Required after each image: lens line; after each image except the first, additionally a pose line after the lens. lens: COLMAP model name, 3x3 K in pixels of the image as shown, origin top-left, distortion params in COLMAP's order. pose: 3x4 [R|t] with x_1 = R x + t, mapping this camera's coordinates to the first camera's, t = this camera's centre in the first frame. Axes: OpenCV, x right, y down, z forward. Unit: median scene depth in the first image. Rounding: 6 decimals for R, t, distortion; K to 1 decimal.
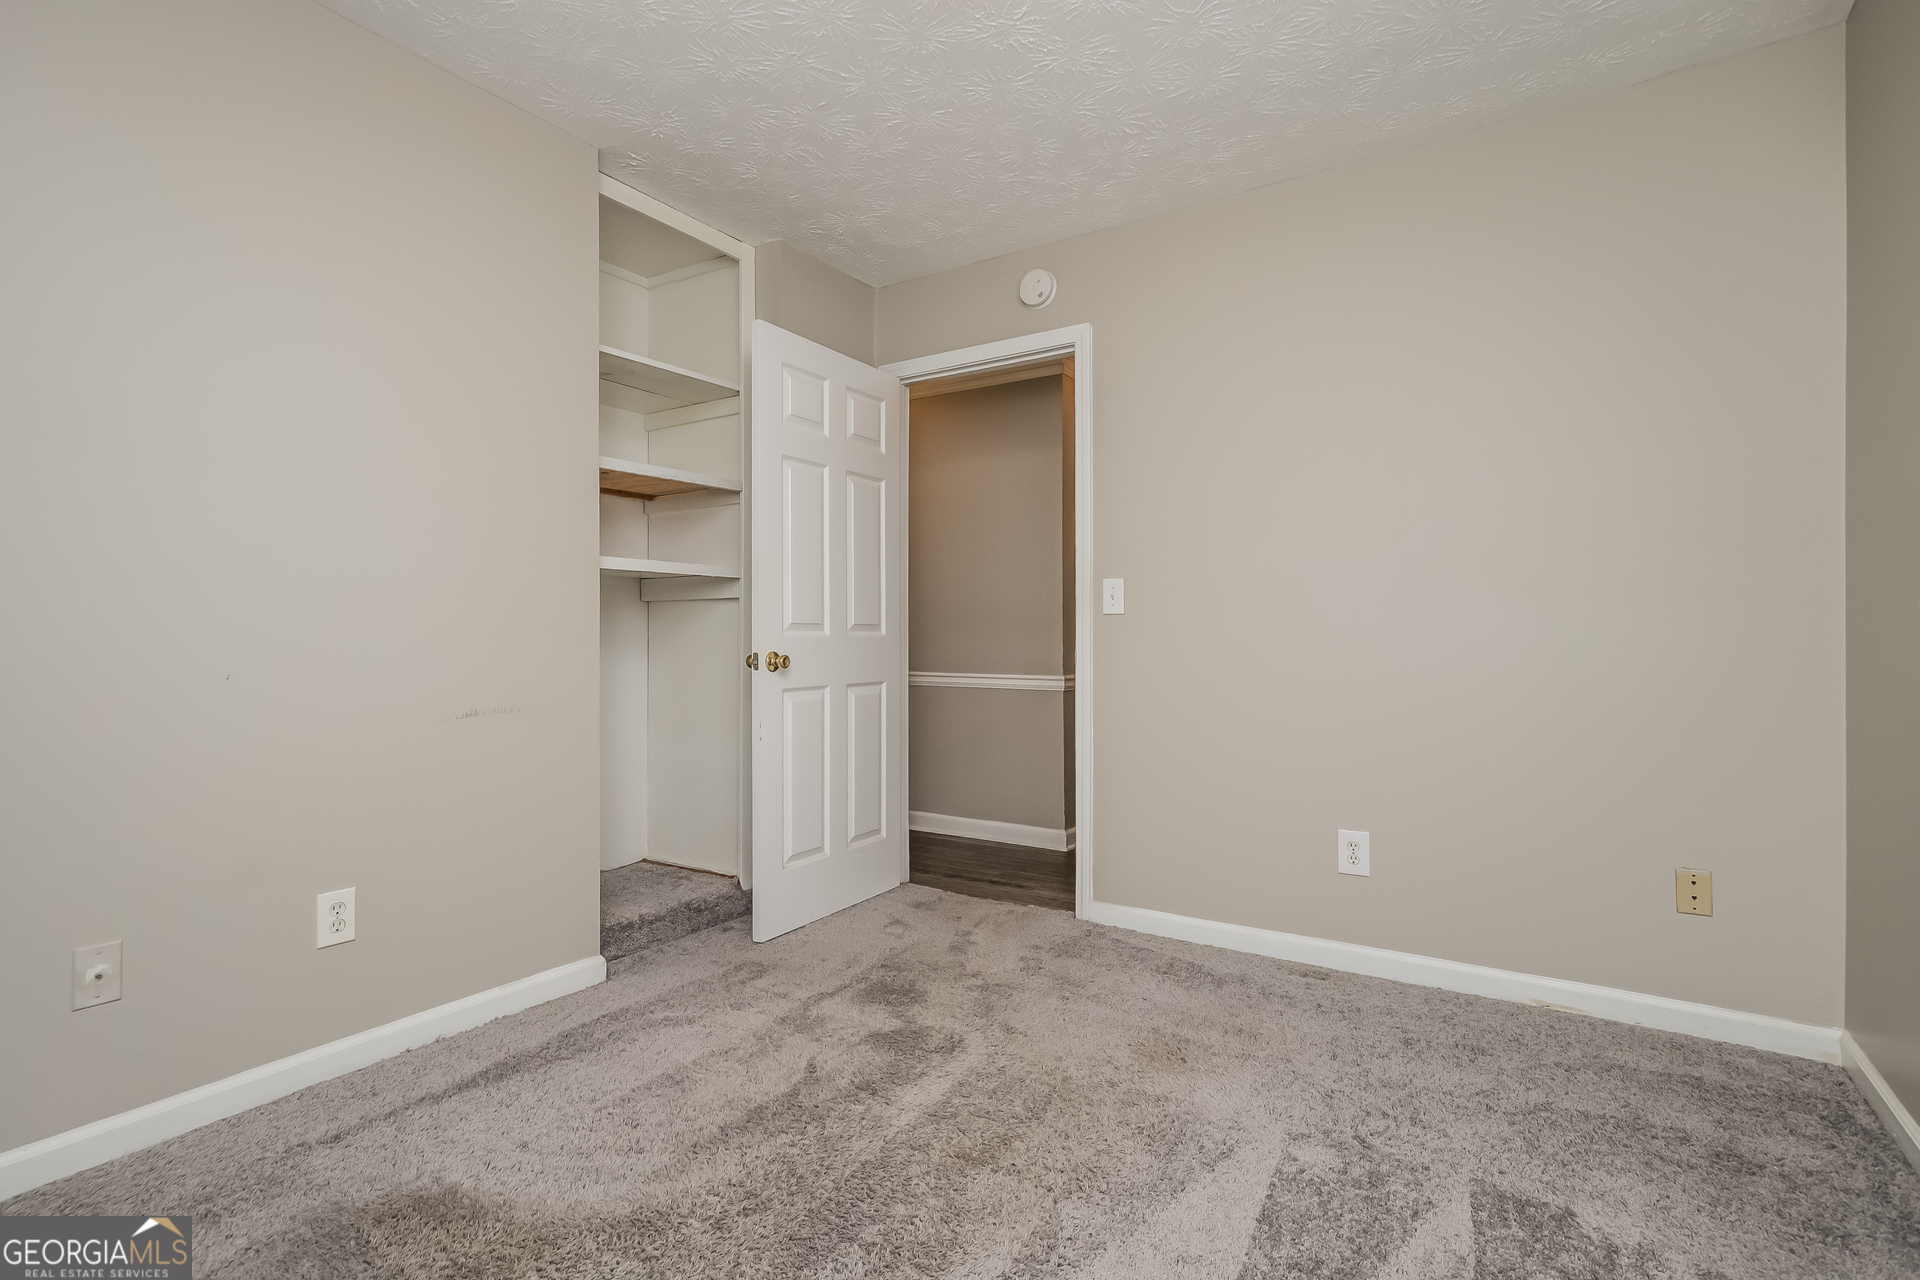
lens RADIAL K [[922.3, 0, 945.4], [0, 922.3, 638.7], [0, 0, 1]] dist [0.001003, 0.000520]
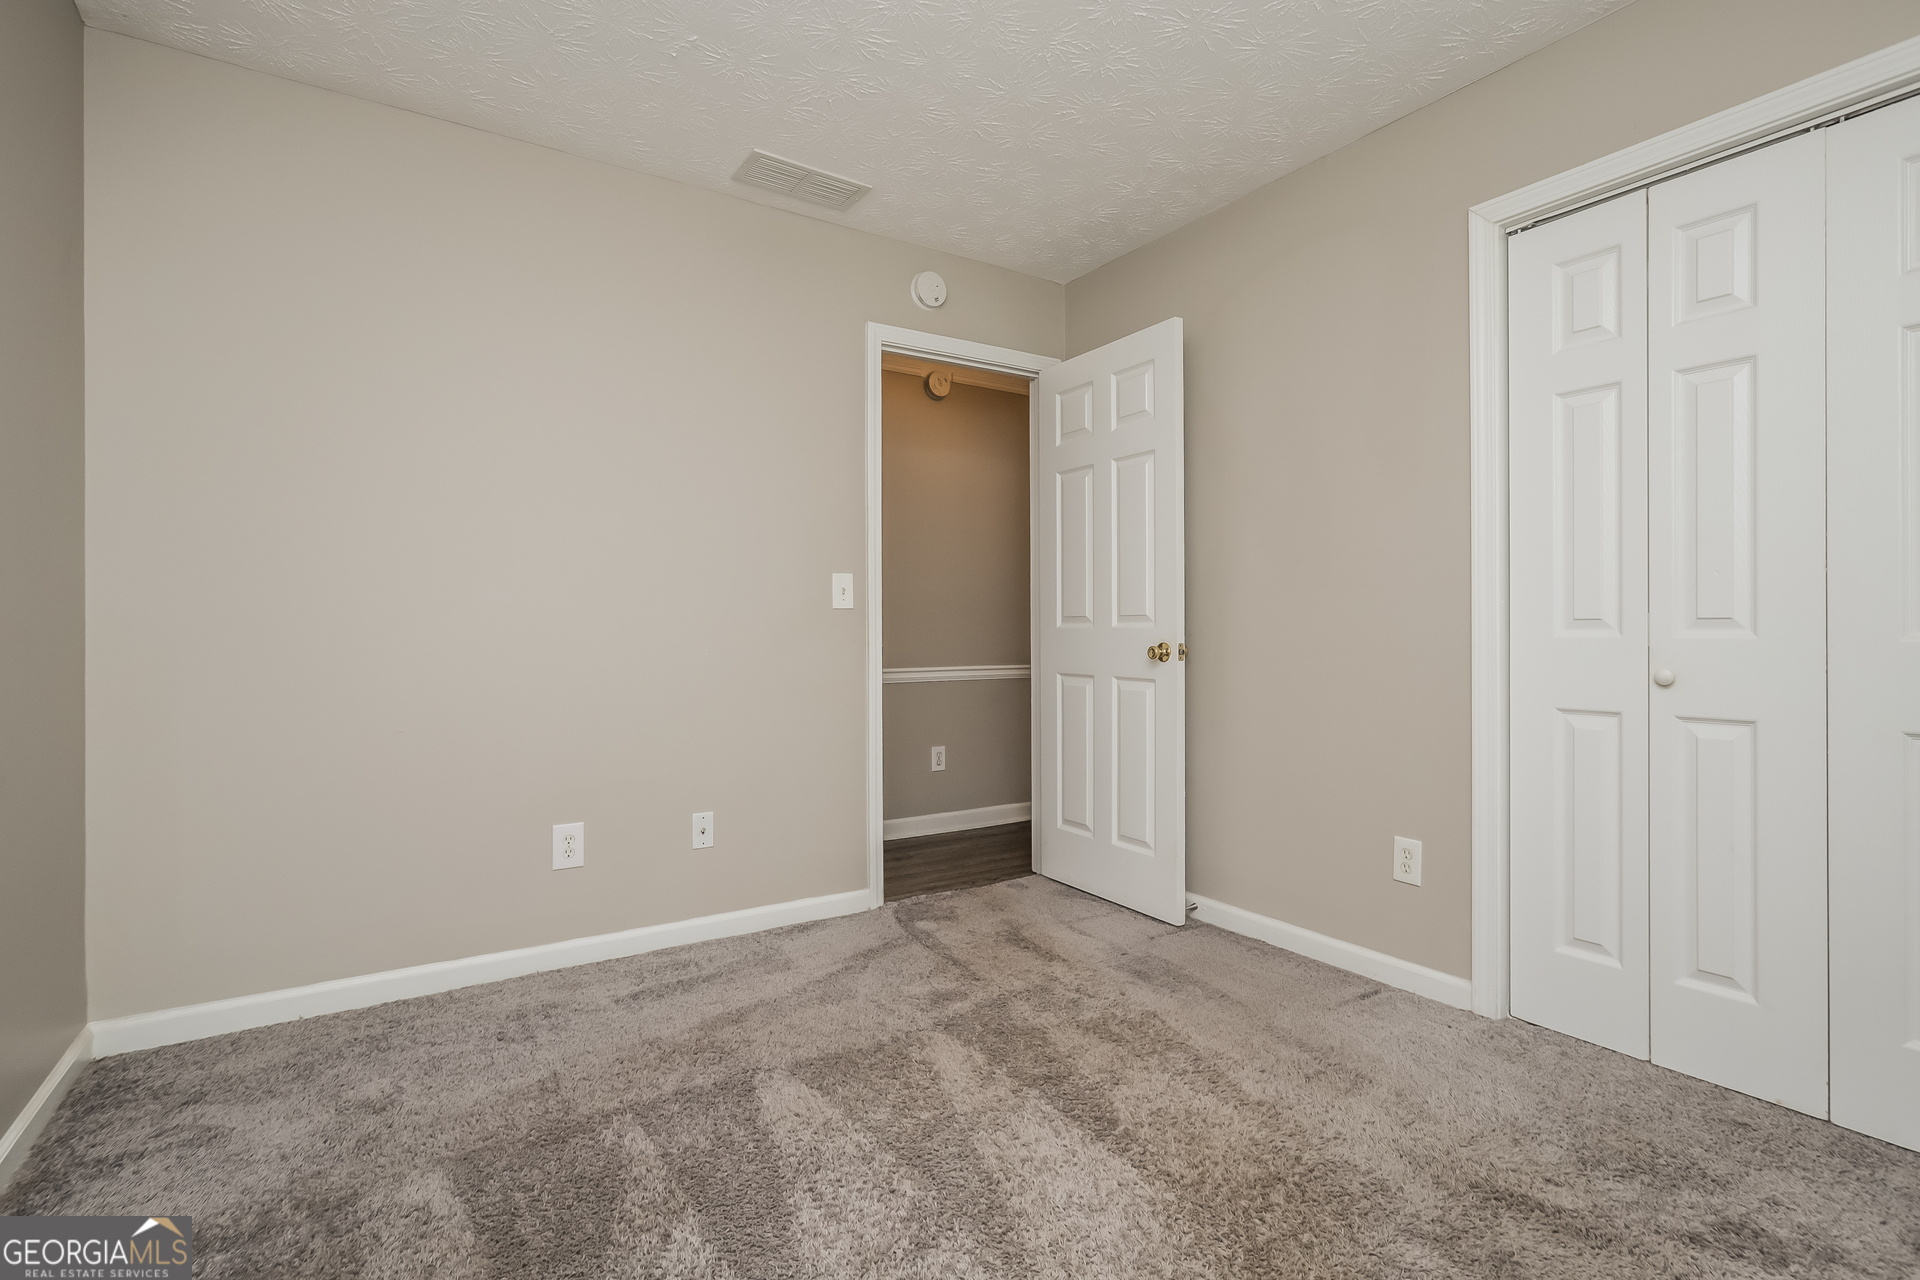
lens RADIAL K [[922.3, 0, 944.4], [0, 922.3, 633.3], [0, 0, 1]] dist [0.001003, 0.000520]
pose [[0.434978, -0.003248, 0.900435, -0.879625], [0.005732, 0.999983, 0.000839, 0.001228], [-0.900423, 0.004797, 0.434989, 0.579822]]
